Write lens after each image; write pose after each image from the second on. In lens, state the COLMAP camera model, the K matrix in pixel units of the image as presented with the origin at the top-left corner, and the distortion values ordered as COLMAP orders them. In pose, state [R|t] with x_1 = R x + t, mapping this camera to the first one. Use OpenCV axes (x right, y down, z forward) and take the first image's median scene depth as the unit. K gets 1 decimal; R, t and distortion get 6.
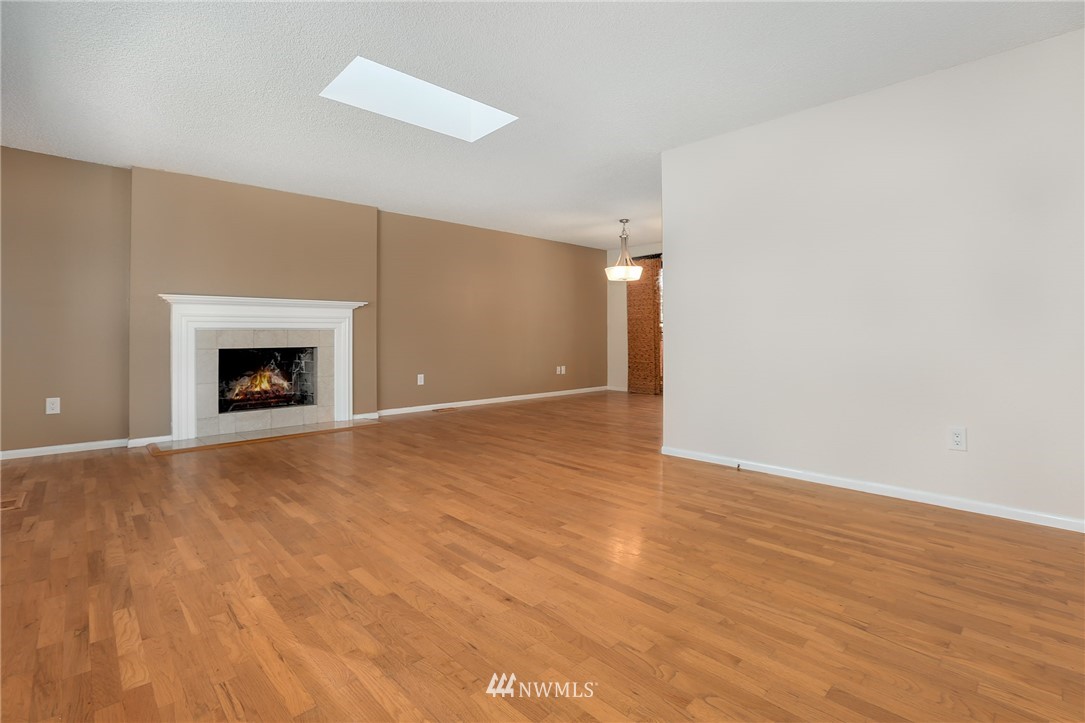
lens RADIAL K [[502.4, 0, 526.5], [0, 502.4, 328.6], [0, 0, 1]] dist [-0.016016, 0.000820]
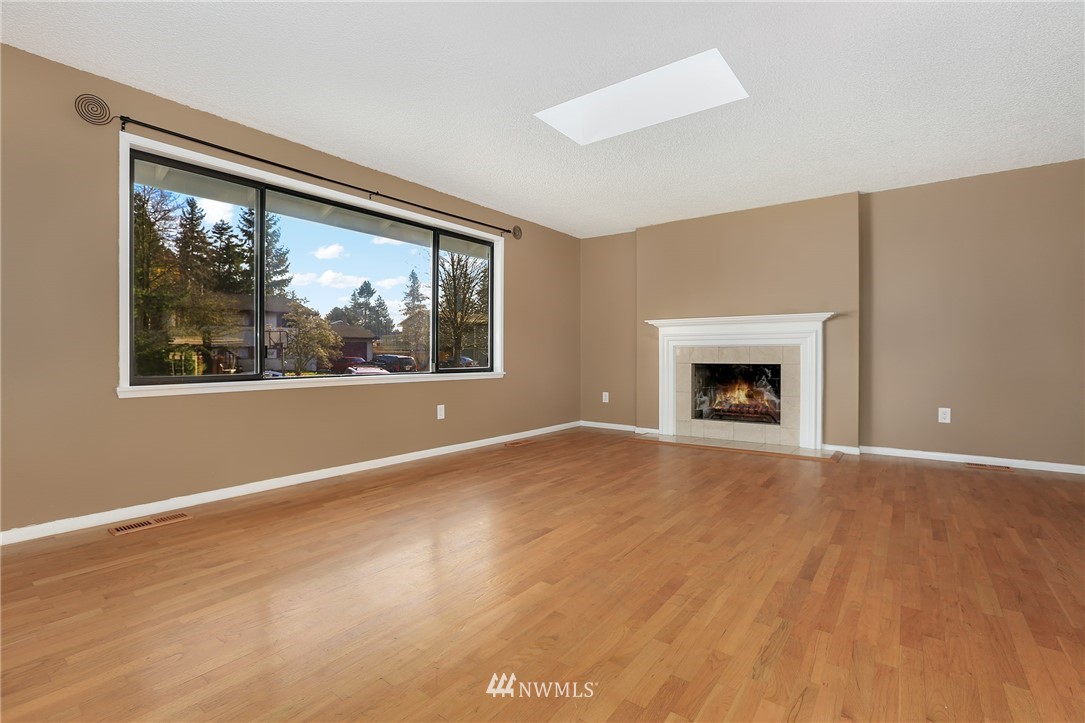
lens RADIAL K [[490.3, 0, 540.2], [0, 490.3, 351.7], [0, 0, 1]] dist [-0.048673, 0.009942]
pose [[0.181081, -0.001374, -0.983467, 0.423133], [0.014153, 0.999899, 0.001208, 0.006545], [0.983366, -0.014137, 0.181082, 0.421965]]
